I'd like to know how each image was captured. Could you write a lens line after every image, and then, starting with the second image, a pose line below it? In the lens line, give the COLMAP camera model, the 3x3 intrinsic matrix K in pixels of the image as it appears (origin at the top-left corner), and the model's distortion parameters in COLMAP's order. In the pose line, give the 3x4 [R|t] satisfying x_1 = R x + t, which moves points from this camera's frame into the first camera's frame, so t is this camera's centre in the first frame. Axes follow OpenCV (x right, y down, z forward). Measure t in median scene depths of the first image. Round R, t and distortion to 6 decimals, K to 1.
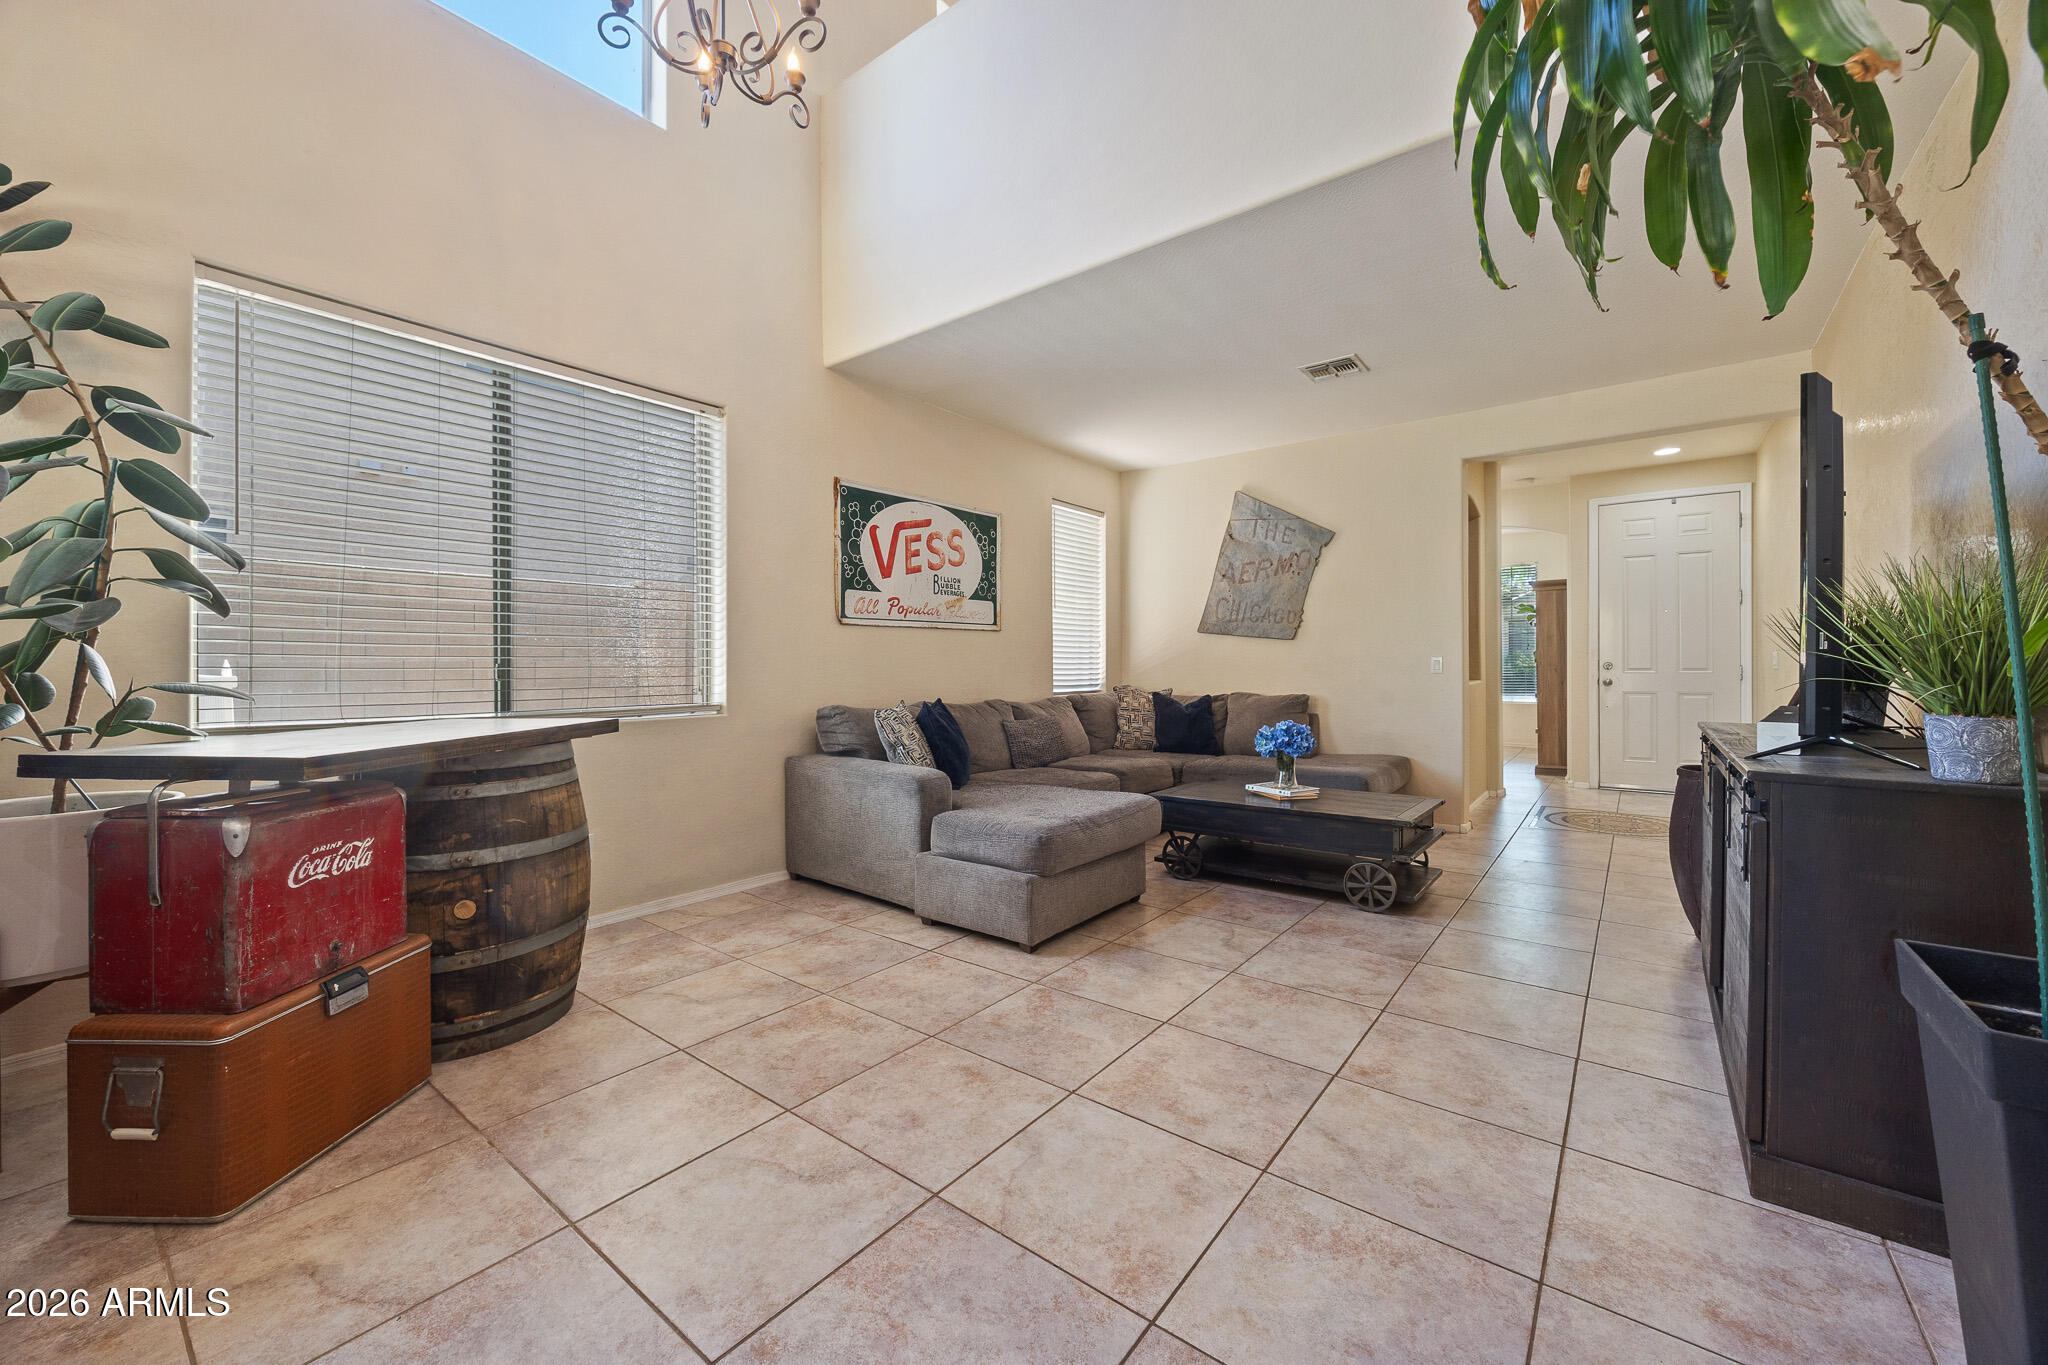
lens RADIAL K [[781.6, 0, 1017.7], [0, 781.6, 672.3], [0, 0, 1]] dist [-0.001260, 0.000333]
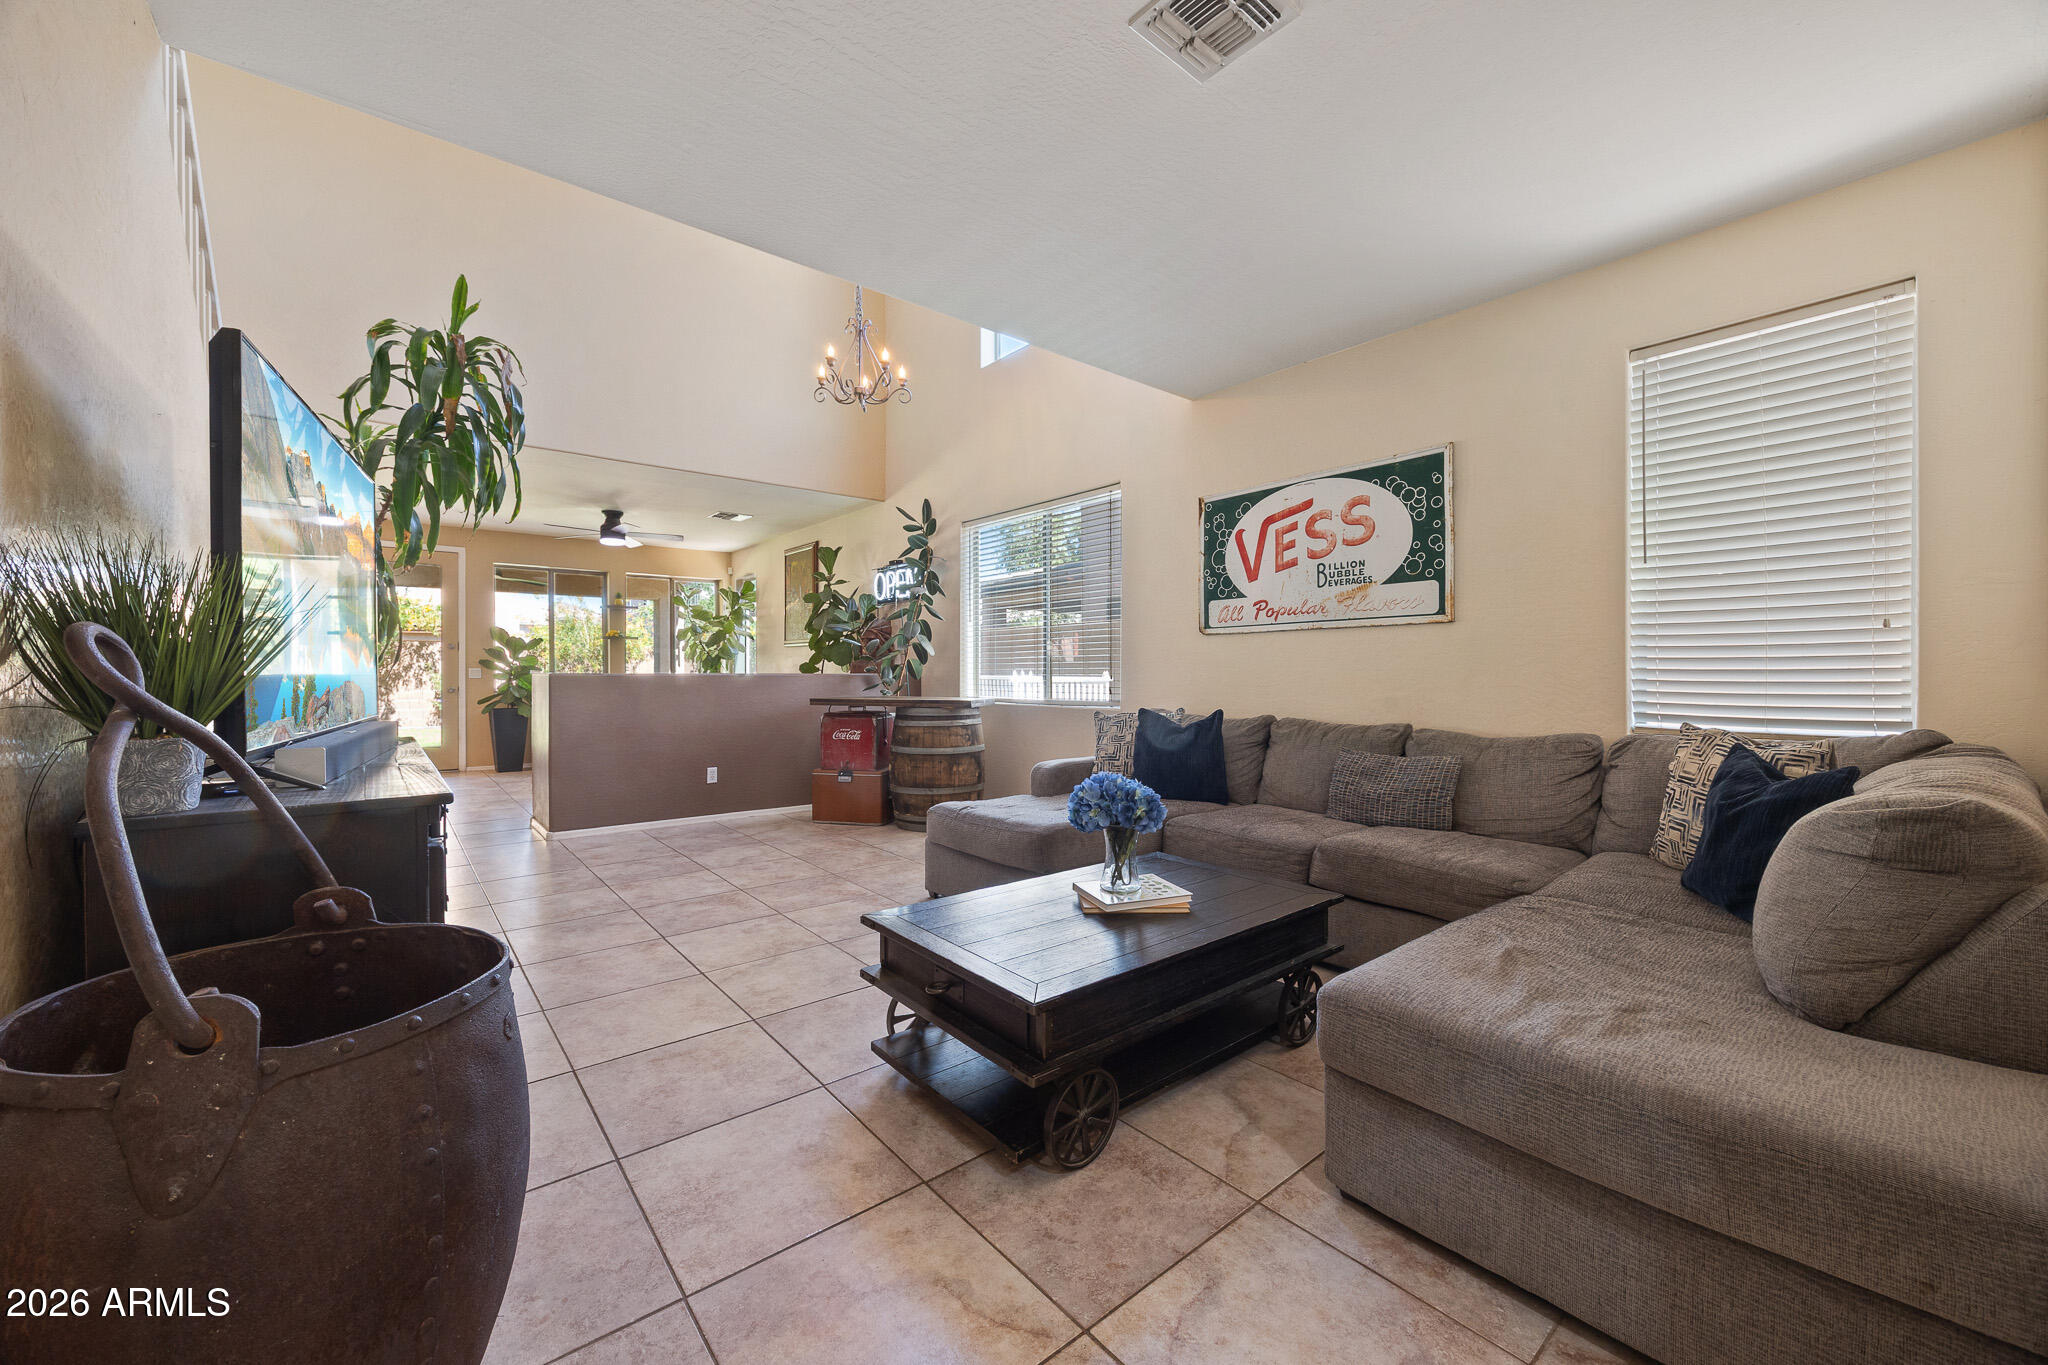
lens RADIAL K [[781.6, 0, 1017.7], [0, 781.6, 672.3], [0, 0, 1]] dist [-0.001260, 0.000333]
pose [[-0.210869, 0.001237, -0.977514, 0.819491], [-0.011547, 0.999926, 0.003756, -0.011012], [0.977446, 0.012079, -0.210839, 0.927876]]
